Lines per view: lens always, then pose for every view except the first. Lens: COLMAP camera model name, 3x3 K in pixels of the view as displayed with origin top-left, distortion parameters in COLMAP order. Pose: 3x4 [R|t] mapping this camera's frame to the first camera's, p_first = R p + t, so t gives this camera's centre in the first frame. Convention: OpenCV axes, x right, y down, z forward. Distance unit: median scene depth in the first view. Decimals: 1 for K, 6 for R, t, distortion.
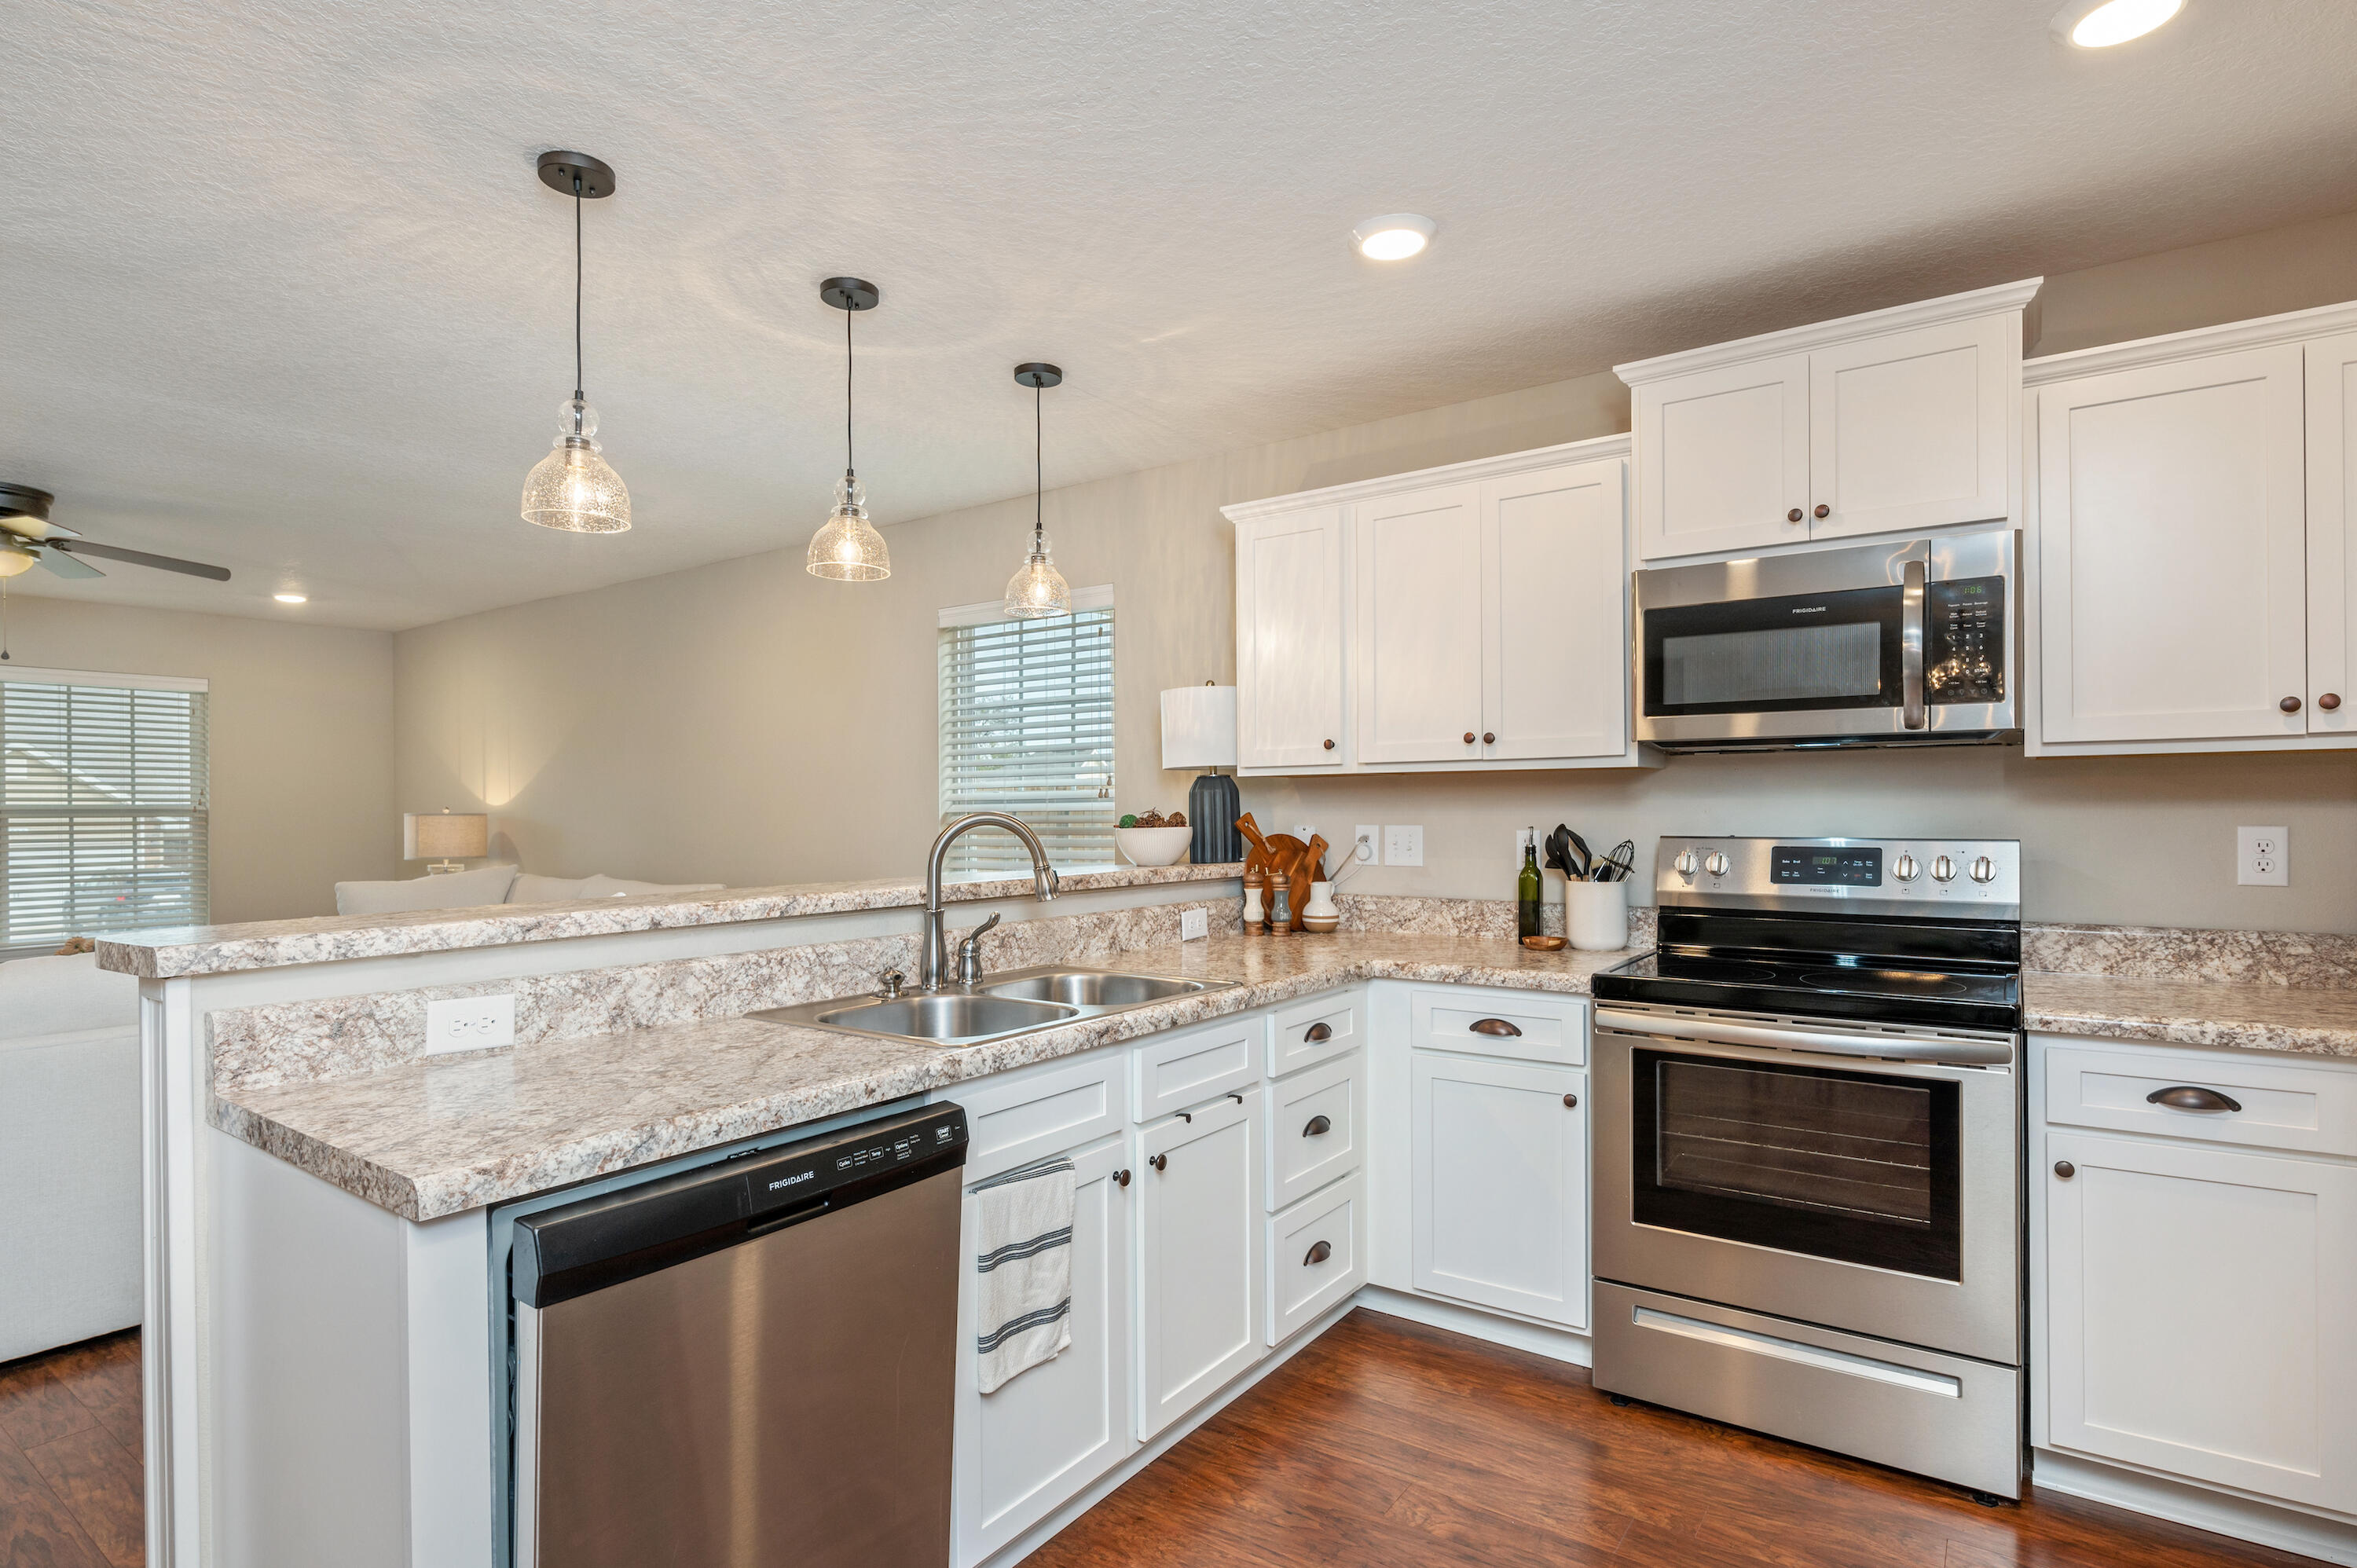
lens RADIAL K [[1197.7, 0, 1118.3], [0, 1197.7, 815.1], [0, 0, 1]] dist [-0.015902, 0.003474]
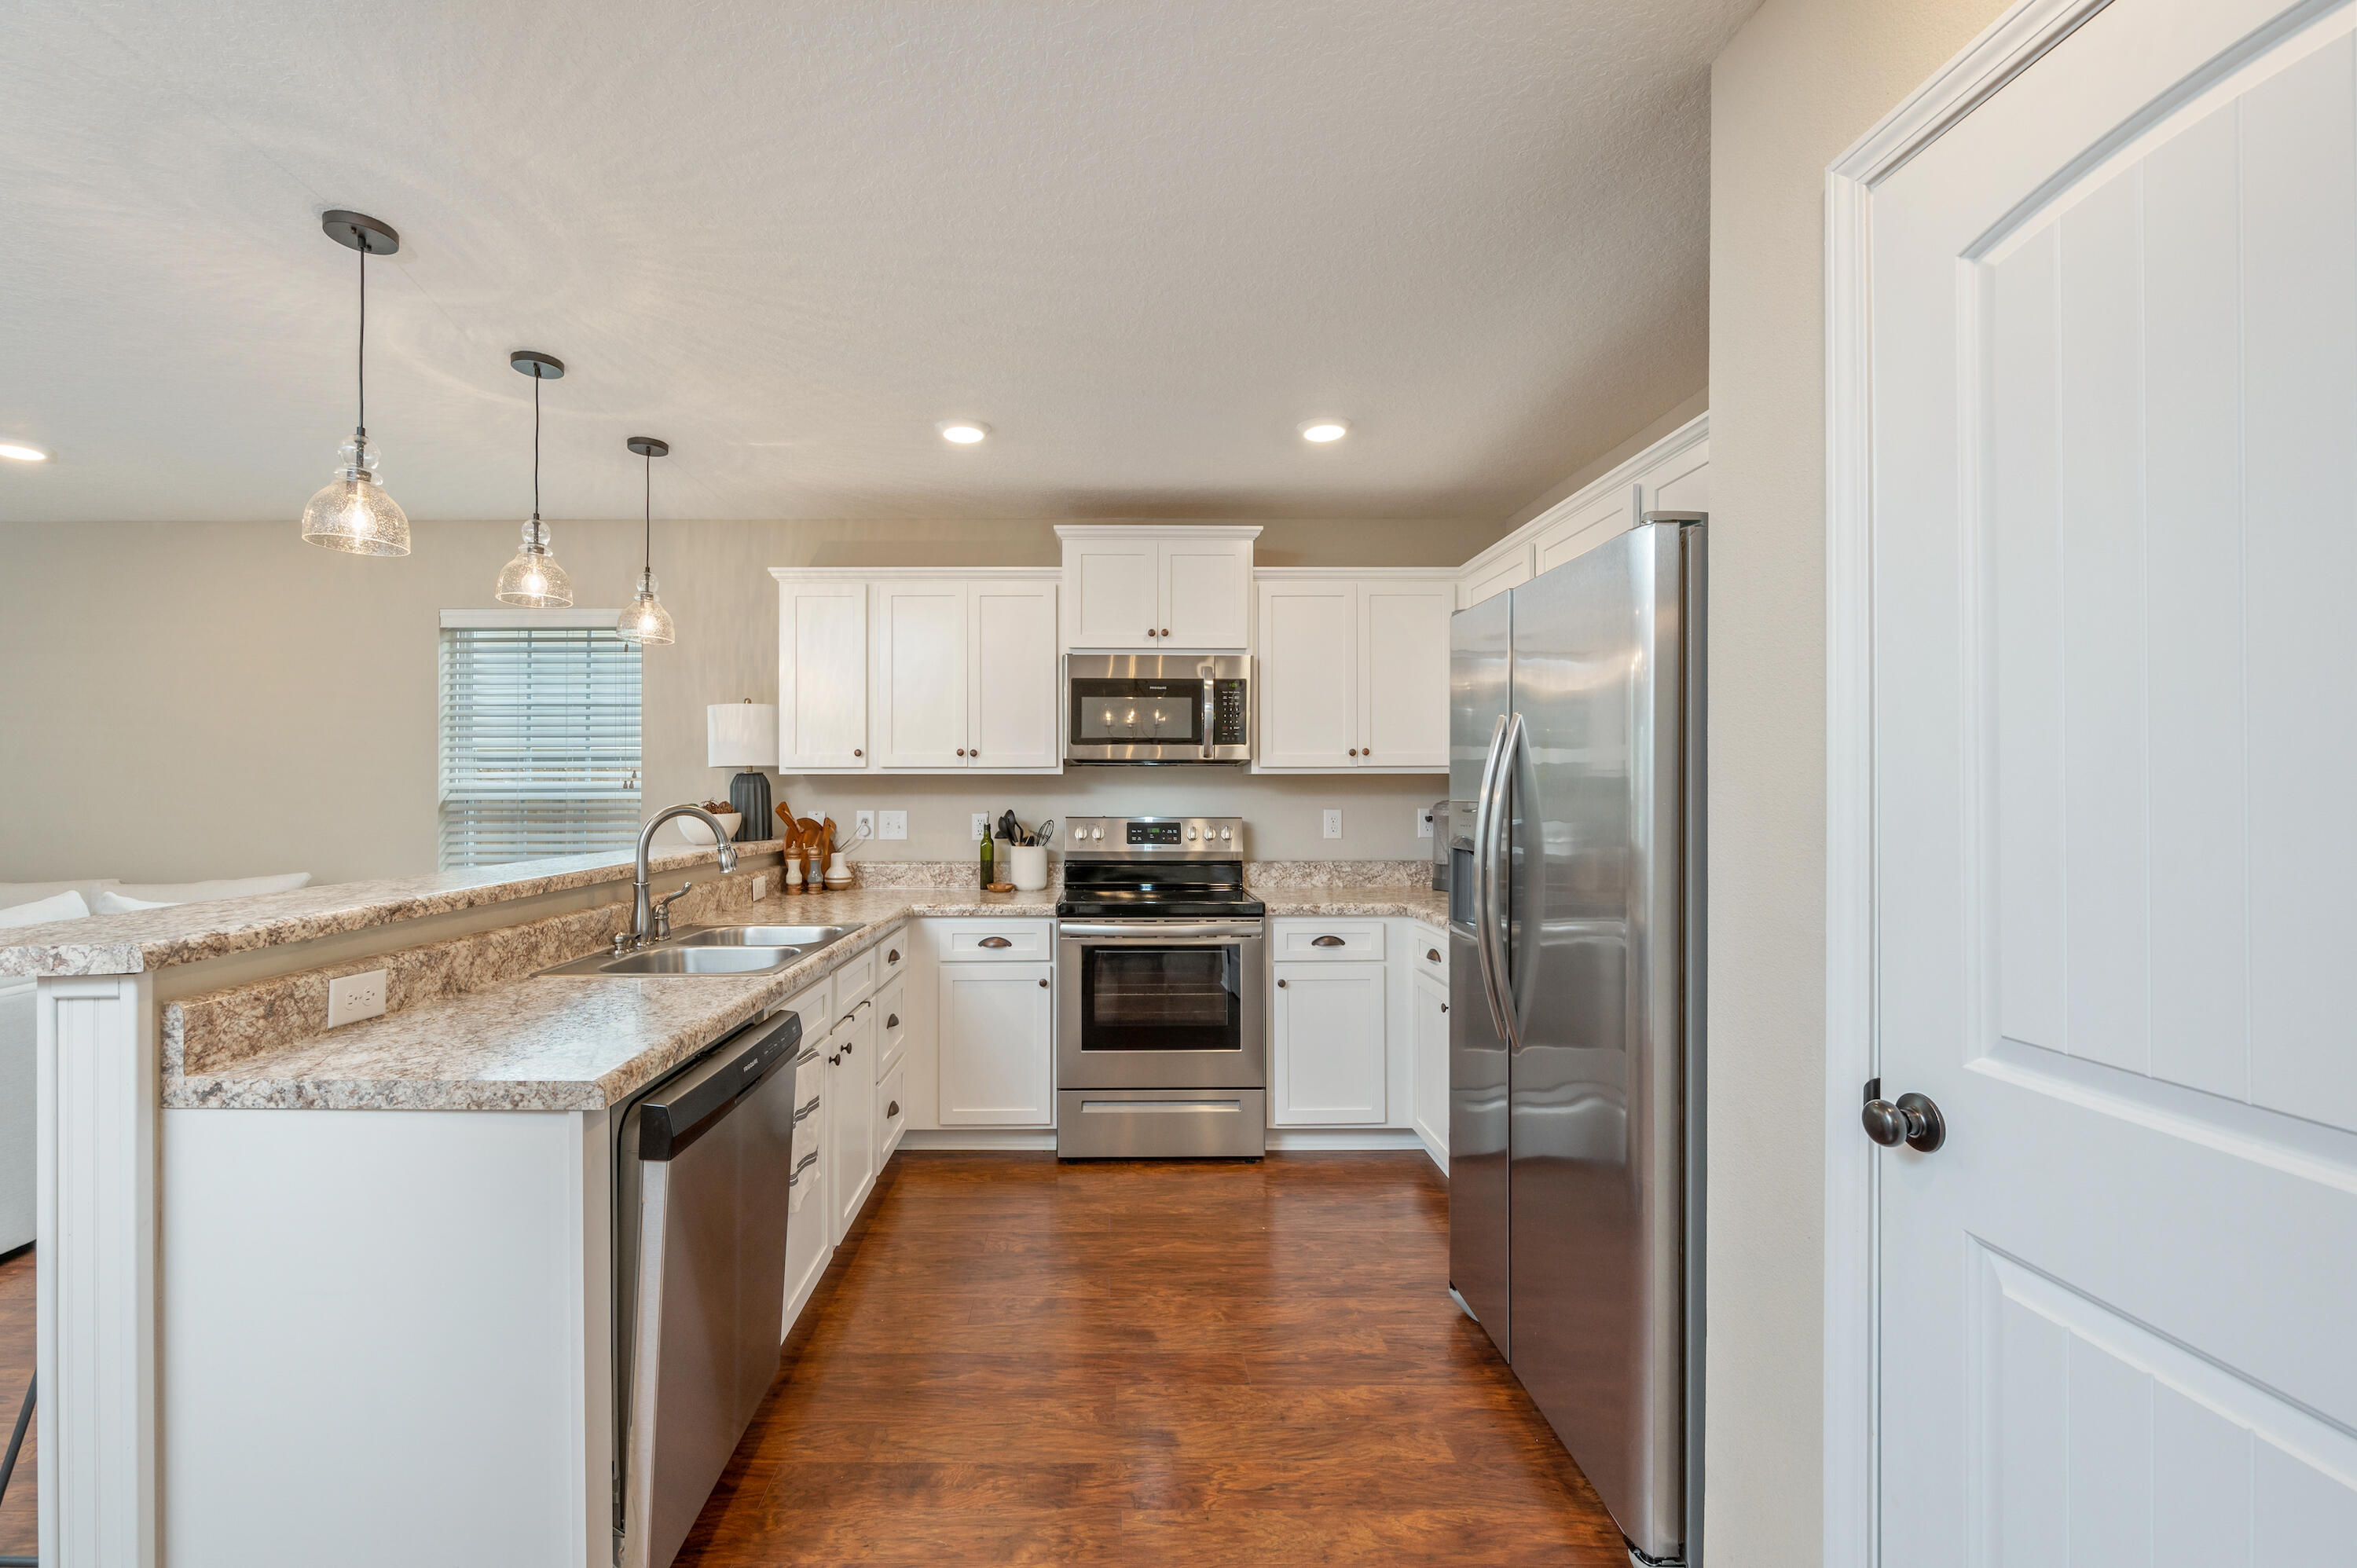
lens RADIAL K [[954.2, 0, 1170.1], [0, 954.2, 791.9], [0, 0, 1]] dist [-0.014206, 0.000541]
pose [[0.778358, 0.005570, 0.627796, -0.273694], [-0.001336, 0.999973, -0.007215, -0.007944], [-0.627819, 0.004778, 0.778345, -0.098855]]
